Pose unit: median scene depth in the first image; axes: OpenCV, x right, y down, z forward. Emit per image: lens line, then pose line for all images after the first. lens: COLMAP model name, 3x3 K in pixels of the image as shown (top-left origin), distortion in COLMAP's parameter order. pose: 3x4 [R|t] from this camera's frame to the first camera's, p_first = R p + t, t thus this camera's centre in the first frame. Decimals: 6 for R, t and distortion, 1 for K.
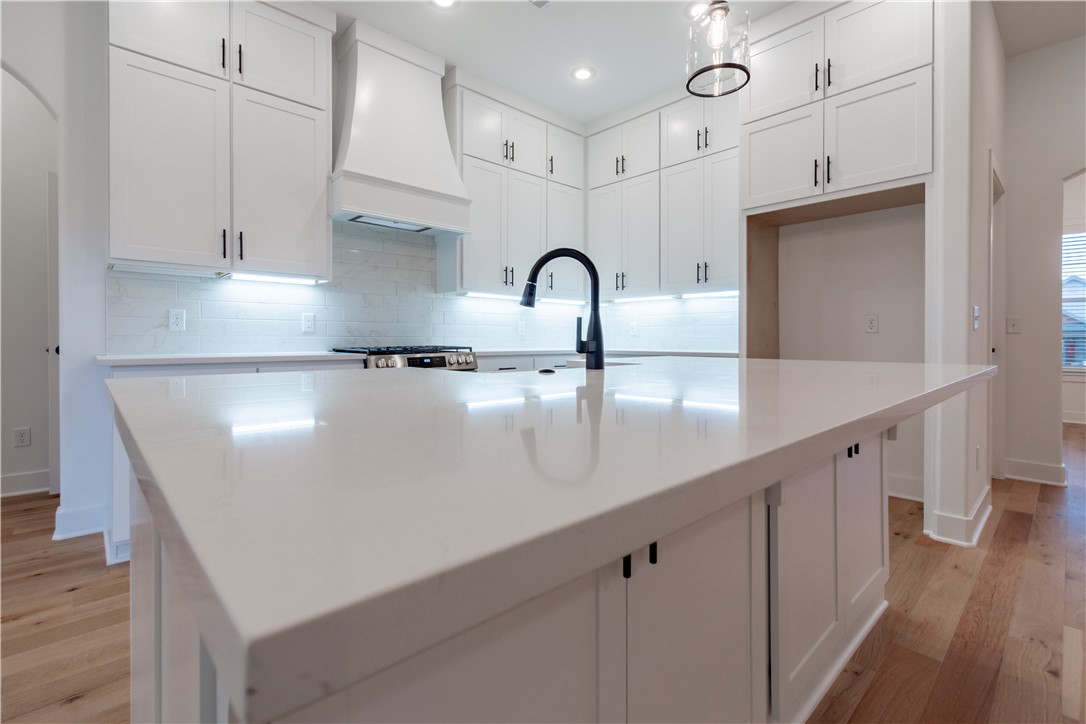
lens RADIAL K [[493.3, 0, 541.7], [0, 493.3, 342.5], [0, 0, 1]] dist [0.005165, -0.001809]
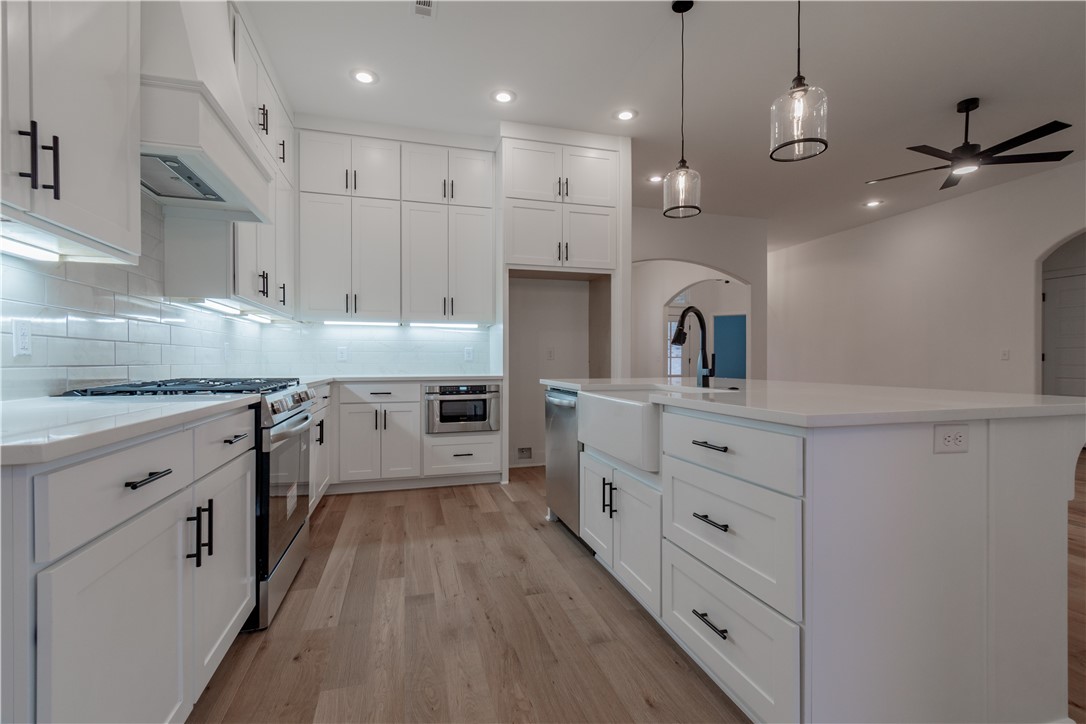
lens RADIAL K [[493.3, 0, 541.2], [0, 493.3, 361.1], [0, 0, 1]] dist [0.005165, -0.001809]
pose [[0.450136, -0.001875, 0.892958, -0.617253], [0.008856, 0.999958, -0.002365, -0.011402], [-0.892916, 0.008972, 0.450134, 0.310702]]
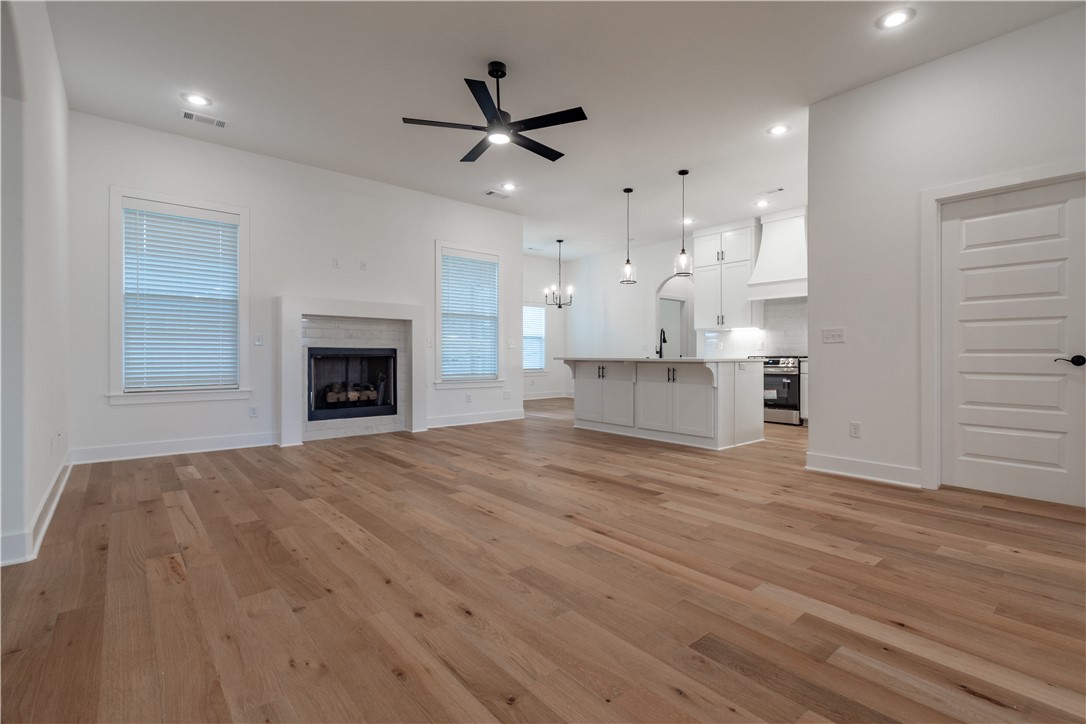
lens RADIAL K [[493.3, 0, 583.3], [0, 493.3, 360.6], [0, 0, 1]] dist [0.005165, -0.001809]
pose [[0.003942, 0.010672, -0.999935, 1.709672], [-0.012664, 0.999863, 0.010621, 0.017119], [0.999912, 0.012622, 0.004076, 0.136154]]
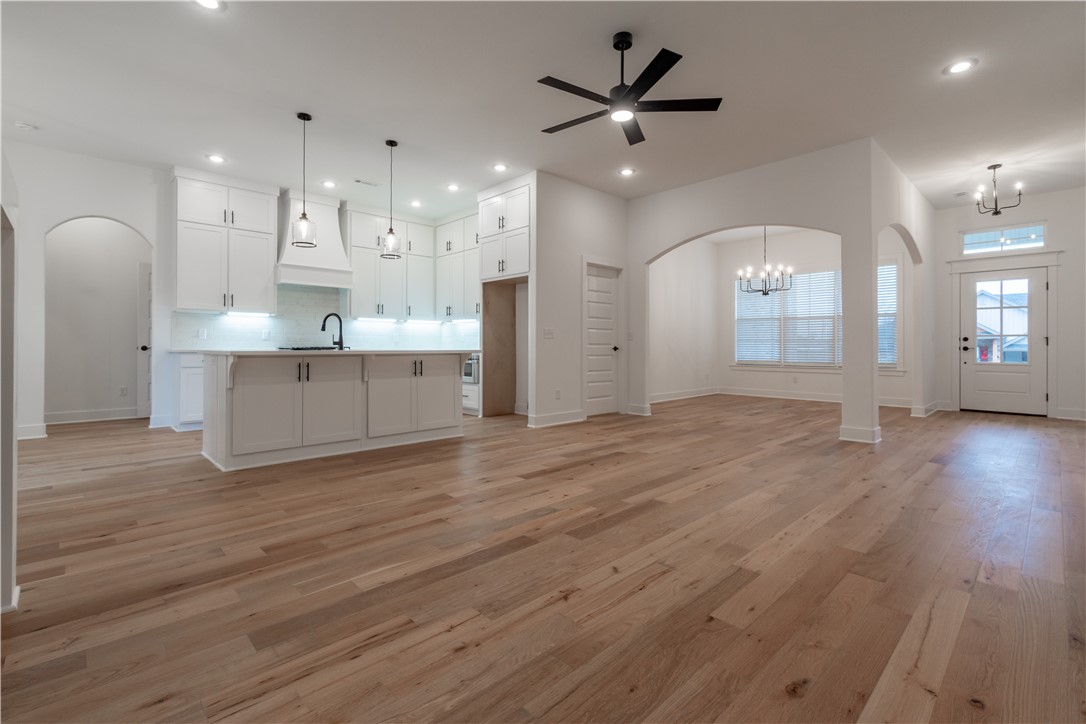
lens RADIAL K [[493.3, 0, 546.8], [0, 493.3, 342.7], [0, 0, 1]] dist [0.005165, -0.001809]
pose [[0.999764, -0.001354, 0.021674, 0.567959], [0.001762, 0.999821, -0.018837, 0.028405], [-0.021644, 0.018871, 0.999588, -0.935284]]
